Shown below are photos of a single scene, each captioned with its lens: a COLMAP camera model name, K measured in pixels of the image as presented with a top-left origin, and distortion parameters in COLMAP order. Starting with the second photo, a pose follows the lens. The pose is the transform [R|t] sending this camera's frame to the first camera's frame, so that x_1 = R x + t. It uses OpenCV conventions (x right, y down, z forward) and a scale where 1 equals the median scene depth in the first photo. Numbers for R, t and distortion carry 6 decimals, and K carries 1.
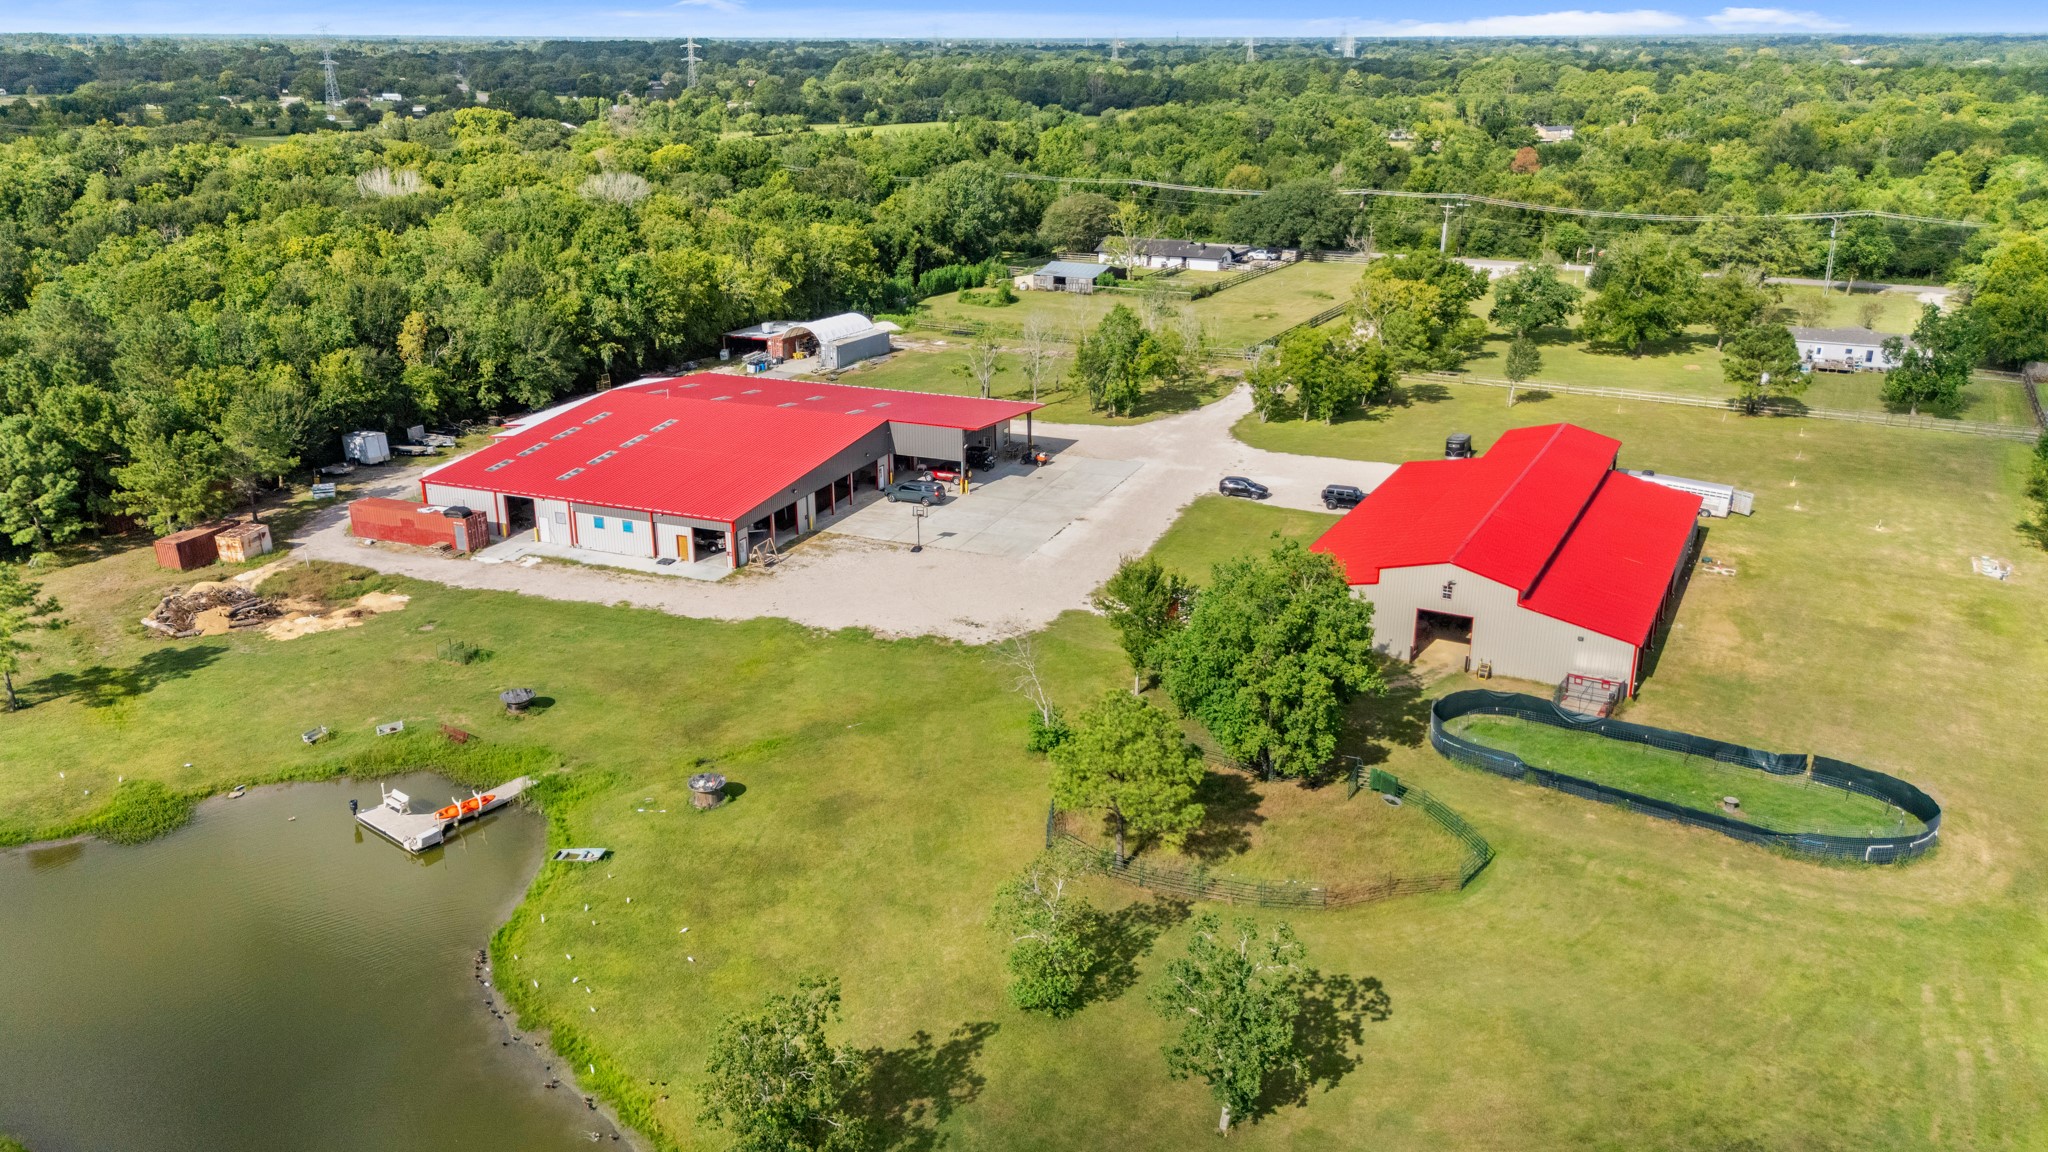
lens RADIAL K [[1528.1, 0, 1003.1], [0, 1528.1, 578.1], [0, 0, 1]] dist [0.089018, -0.140475]
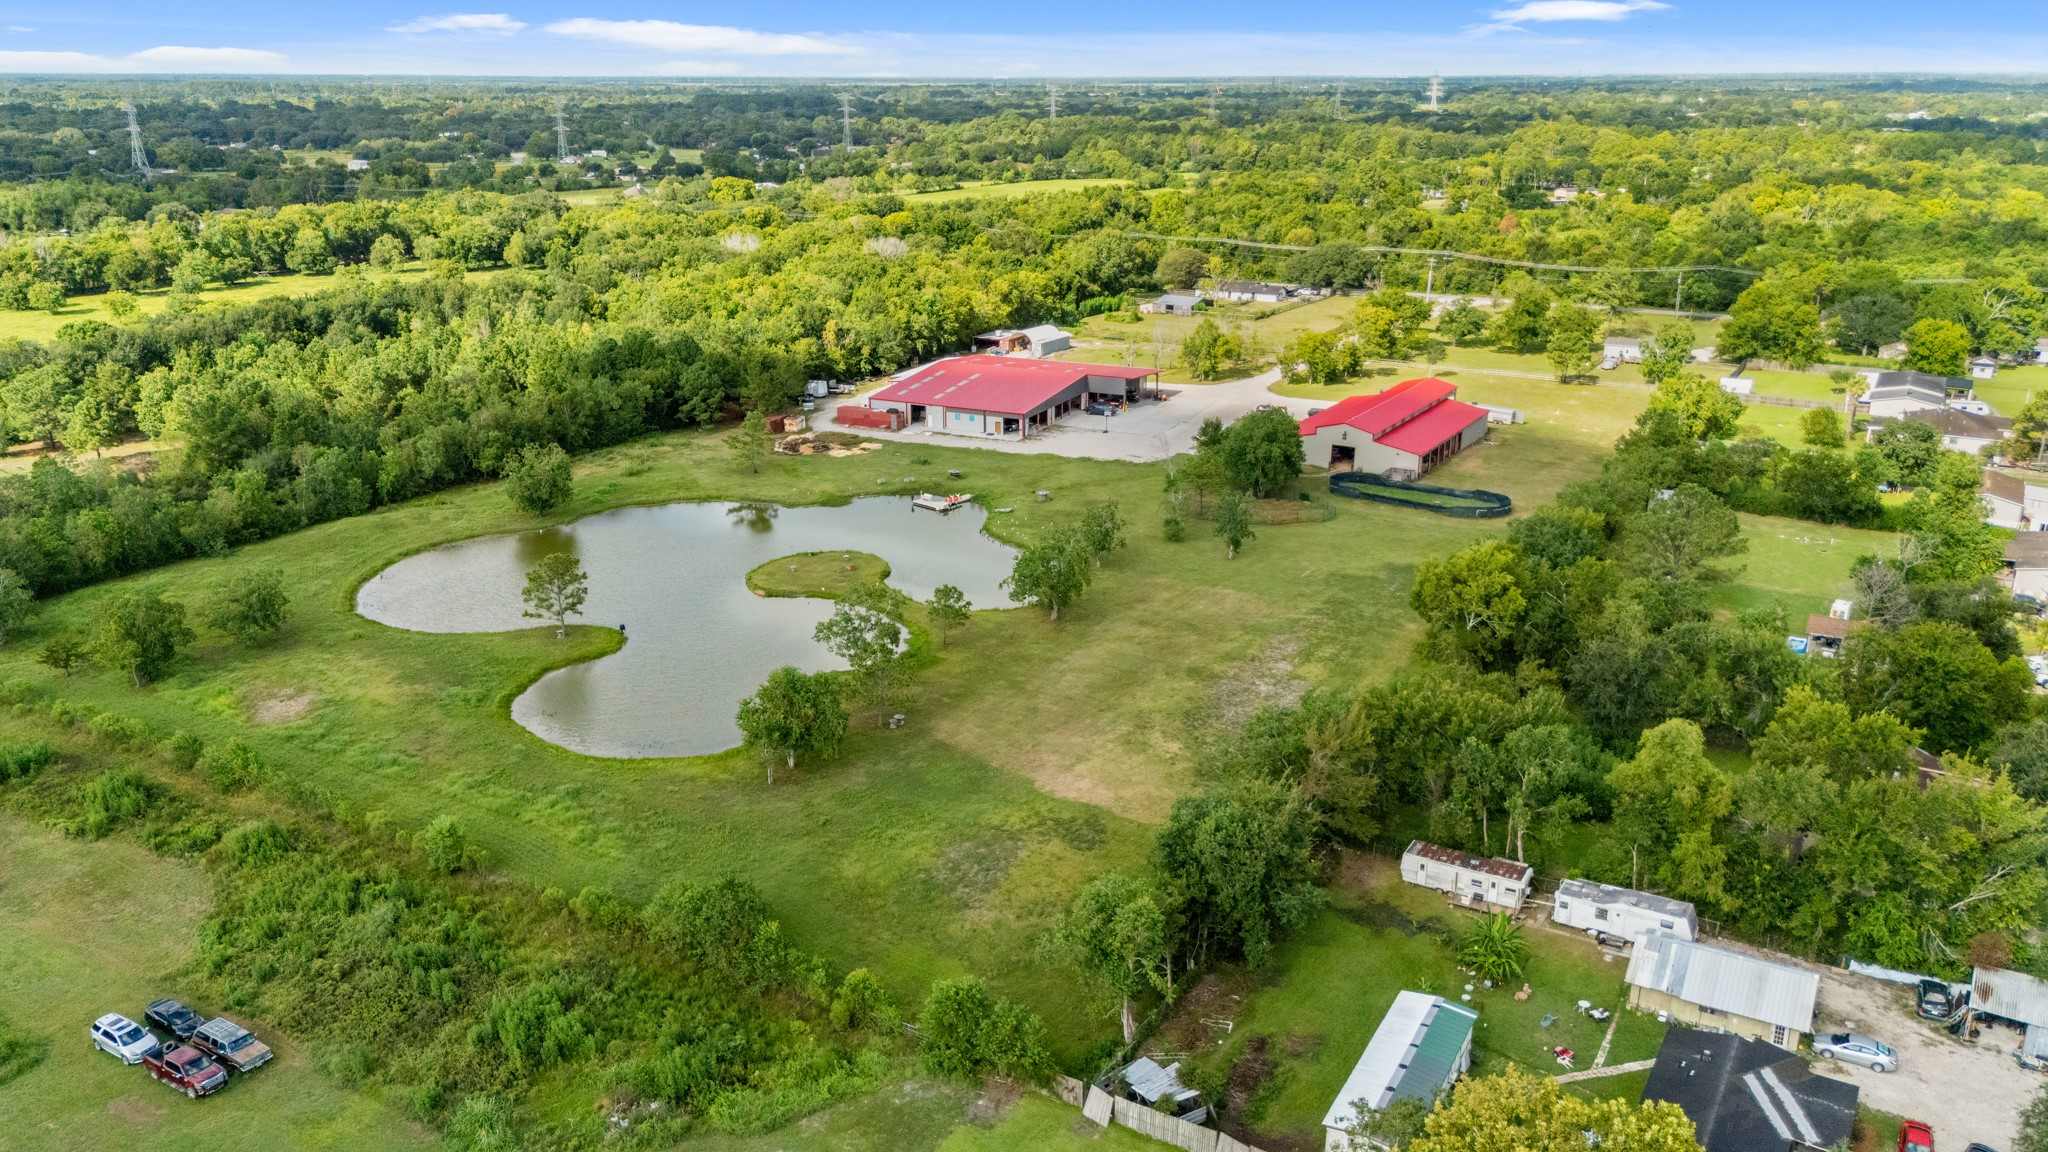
lens RADIAL K [[1528.1, 0, 1003.1], [0, 1528.1, 578.1], [0, 0, 1]] dist [0.089018, -0.140475]
pose [[0.998124, 0.017952, -0.058540, -0.043355], [-0.019173, 0.999609, -0.020366, 0.138451], [0.058151, 0.021450, 0.998077, -0.667372]]
